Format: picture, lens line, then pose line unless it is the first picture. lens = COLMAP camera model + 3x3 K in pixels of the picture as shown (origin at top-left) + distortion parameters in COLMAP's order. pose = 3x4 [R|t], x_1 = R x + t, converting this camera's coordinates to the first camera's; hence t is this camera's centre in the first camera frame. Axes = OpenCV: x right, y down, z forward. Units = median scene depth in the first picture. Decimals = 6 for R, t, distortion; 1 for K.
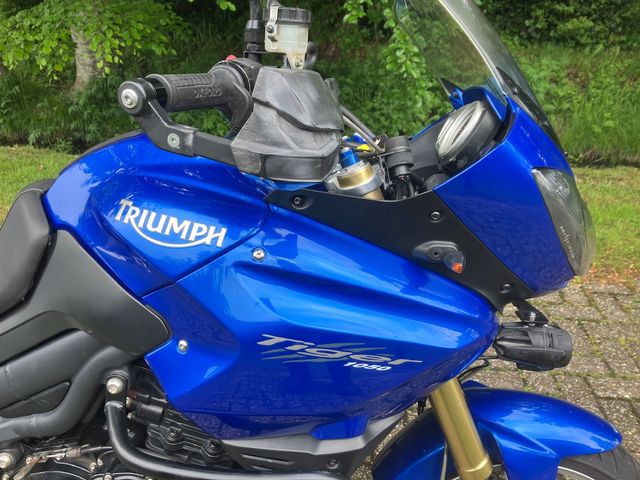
lens RADIAL K [[522.4, 0, 322.2], [0, 522.4, 253.1], [0, 0, 1]] dist [0.012319, -0.015080]
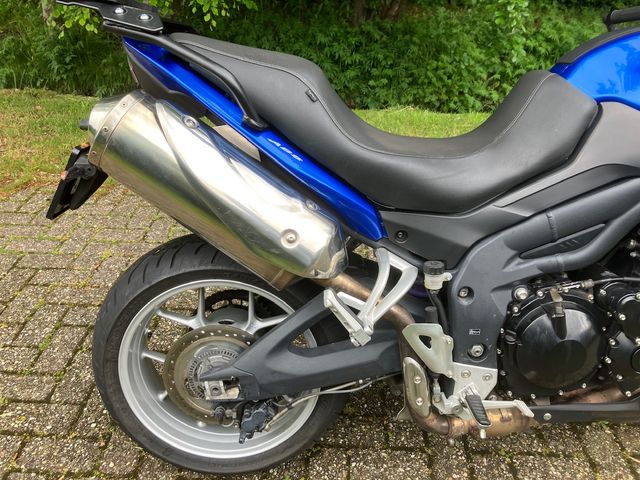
lens RADIAL K [[522.4, 0, 324.5], [0, 522.4, 237.8], [0, 0, 1]] dist [0.012319, -0.015080]
pose [[0.999090, -0.005099, 0.042352, -1.175393], [0.004043, 0.999680, 0.024986, 0.236787], [-0.042466, -0.024792, 0.998790, -0.238423]]
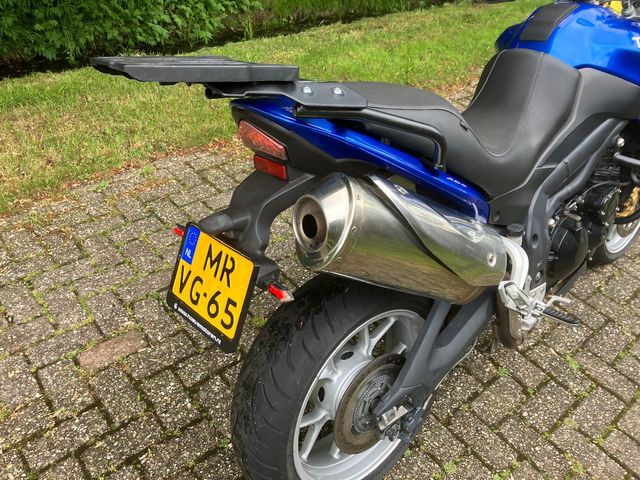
lens RADIAL K [[522.4, 0, 328.7], [0, 522.4, 238.4], [0, 0, 1]] dist [0.012319, -0.015080]
pose [[0.724622, -0.391370, 0.567232, -2.153361], [0.280831, 0.919347, 0.275563, -0.219581], [-0.629330, -0.040382, 0.776088, 0.156952]]
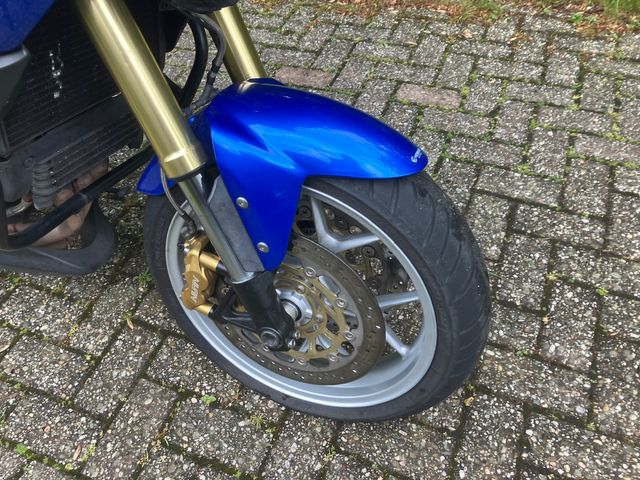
lens RADIAL K [[522.4, 0, 314.4], [0, 522.4, 242.9], [0, 0, 1]] dist [0.012319, -0.015080]
pose [[0.940719, 0.190972, -0.280318, 0.754825], [-0.081686, 0.929669, 0.359226, 0.239559], [0.329205, -0.315033, 0.890156, 0.357868]]
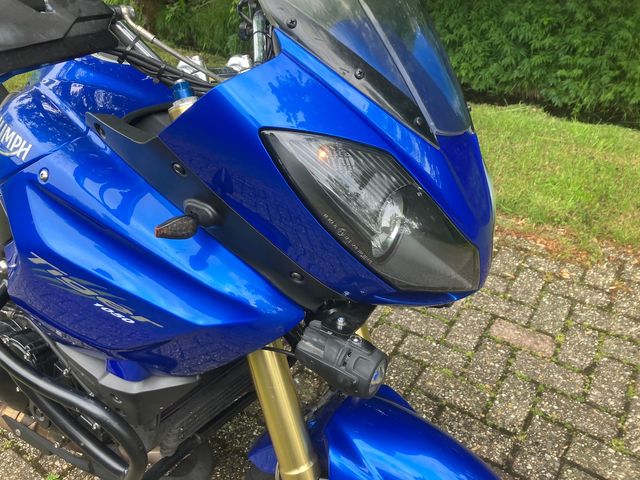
lens RADIAL K [[522.4, 0, 317.6], [0, 522.4, 245.4], [0, 0, 1]] dist [0.012319, -0.015080]
pose [[0.854583, 0.244963, -0.457910, 0.659841], [-0.200790, 0.969042, 0.143671, -0.093164], [0.478928, -0.030835, 0.877313, 0.281519]]
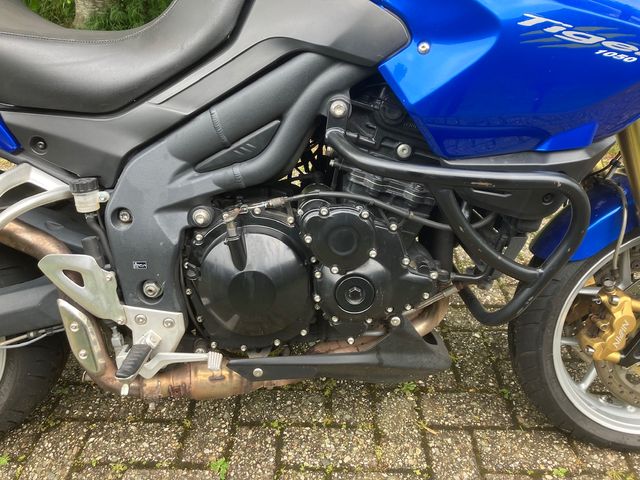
lens RADIAL K [[522.4, 0, 319.2], [0, 522.4, 242.9], [0, 0, 1]] dist [0.012319, -0.015080]
pose [[0.999256, -0.024870, 0.029478, -0.427170], [0.023613, 0.998828, 0.042258, 0.423817], [-0.030495, -0.041531, 0.998672, -0.005487]]
